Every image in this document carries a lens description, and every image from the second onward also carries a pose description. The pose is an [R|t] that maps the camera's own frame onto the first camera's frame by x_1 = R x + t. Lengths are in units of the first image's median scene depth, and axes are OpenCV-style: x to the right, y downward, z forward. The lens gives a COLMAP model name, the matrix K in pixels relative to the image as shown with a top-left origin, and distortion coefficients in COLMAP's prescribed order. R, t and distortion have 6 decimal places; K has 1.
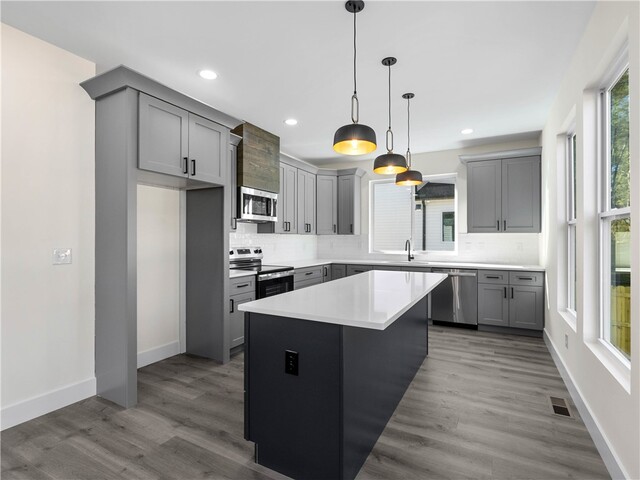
lens RADIAL K [[327.5, 0, 315.0], [0, 327.5, 236.6], [0, 0, 1]] dist [-0.013711, 0.005755]
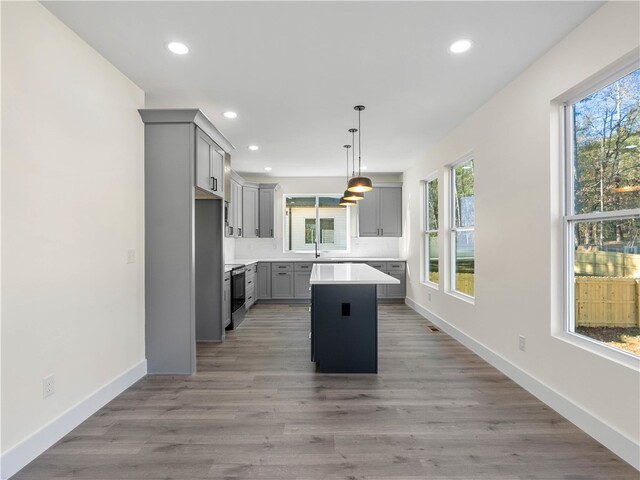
lens RADIAL K [[327.5, 0, 322.0], [0, 327.5, 238.8], [0, 0, 1]] dist [-0.013711, 0.005755]
pose [[0.877555, 0.000474, 0.479475, -0.429748], [0.000136, 0.999999, -0.001237, -0.001197], [-0.479475, 0.001151, 0.877555, -0.215719]]
